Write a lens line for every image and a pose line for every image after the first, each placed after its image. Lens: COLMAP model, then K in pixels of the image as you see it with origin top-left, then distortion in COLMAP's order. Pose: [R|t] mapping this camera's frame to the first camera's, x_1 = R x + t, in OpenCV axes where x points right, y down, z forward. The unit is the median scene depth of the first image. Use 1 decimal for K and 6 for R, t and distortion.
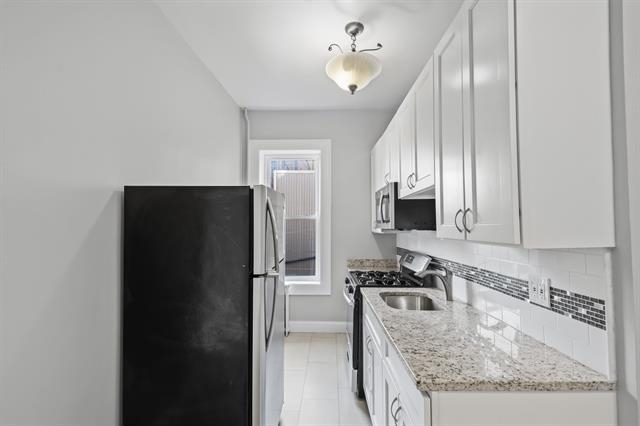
lens RADIAL K [[283.5, 0, 319.3], [0, 283.5, 217.2], [0, 0, 1]] dist [0.022905, -0.019186]
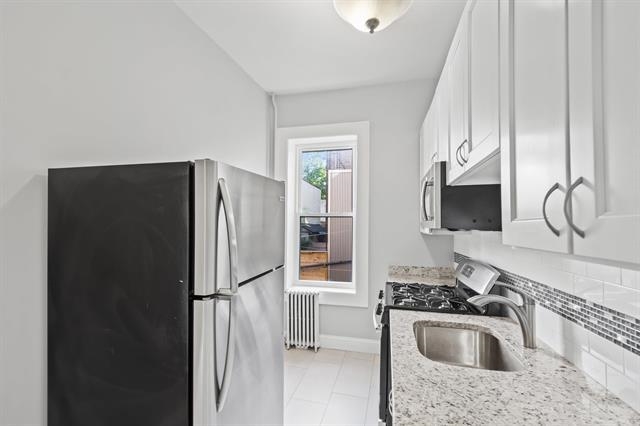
lens RADIAL K [[283.5, 0, 319.3], [0, 283.5, 217.2], [0, 0, 1]] dist [0.022905, -0.019186]
pose [[0.978462, 0.000318, -0.206427, 0.142174], [0.000053, 0.999998, 0.001794, 0.014658], [0.206428, -0.001766, 0.978460, 0.308491]]
